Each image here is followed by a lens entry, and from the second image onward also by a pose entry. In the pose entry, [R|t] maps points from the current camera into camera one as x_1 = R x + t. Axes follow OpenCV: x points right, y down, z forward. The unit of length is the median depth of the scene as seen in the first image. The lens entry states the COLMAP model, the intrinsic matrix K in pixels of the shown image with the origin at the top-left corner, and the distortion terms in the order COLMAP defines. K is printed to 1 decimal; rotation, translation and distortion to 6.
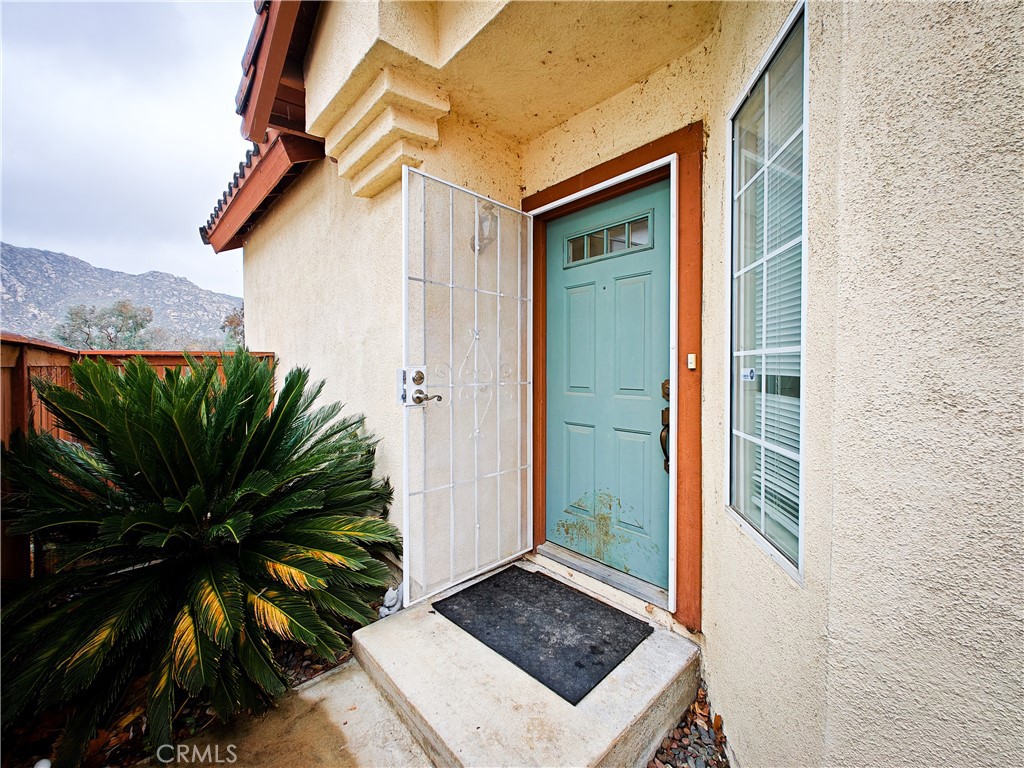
lens RADIAL K [[435.0, 0, 508.8], [0, 435.0, 371.5], [0, 0, 1]] dist [0.001189, 0.000473]
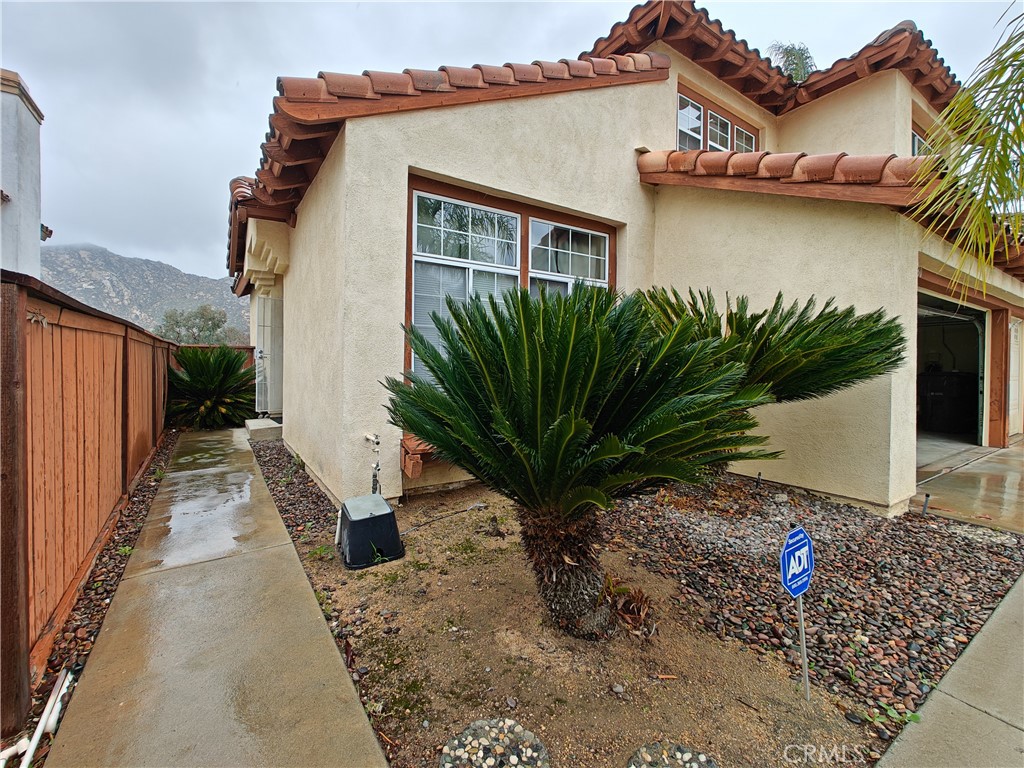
lens RADIAL K [[435.0, 0, 508.8], [0, 435.0, 371.5], [0, 0, 1]] dist [0.001189, 0.000473]
pose [[0.993039, 0.019114, -0.116221, 0.087699], [-0.019369, 0.999812, -0.001070, 0.005516], [0.116179, 0.003314, 0.993223, -0.092865]]
